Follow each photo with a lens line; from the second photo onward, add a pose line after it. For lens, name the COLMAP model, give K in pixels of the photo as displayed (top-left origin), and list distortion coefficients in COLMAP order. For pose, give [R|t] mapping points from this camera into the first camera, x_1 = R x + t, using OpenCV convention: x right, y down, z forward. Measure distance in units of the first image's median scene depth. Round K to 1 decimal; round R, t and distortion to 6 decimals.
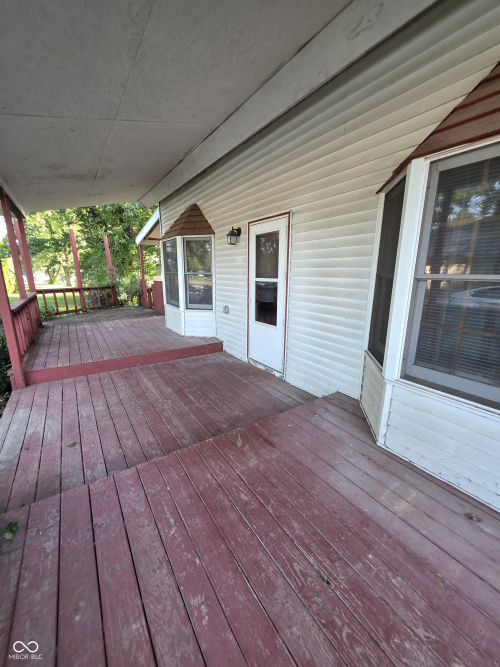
lens RADIAL K [[266.5, 0, 249.1], [0, 266.5, 336.2], [0, 0, 1]] dist [0.001865, -0.000246]
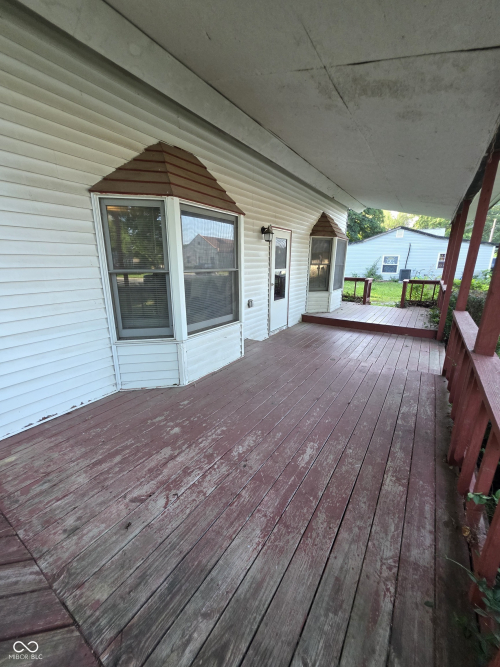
lens RADIAL K [[266.5, 0, 249.5], [0, 266.5, 332.5], [0, 0, 1]] dist [0.001865, -0.000246]
pose [[-0.385840, -0.256140, 0.886295, -1.144908], [0.200443, 0.914462, 0.351541, -0.404239], [-0.900528, 0.313290, -0.301495, 1.538897]]
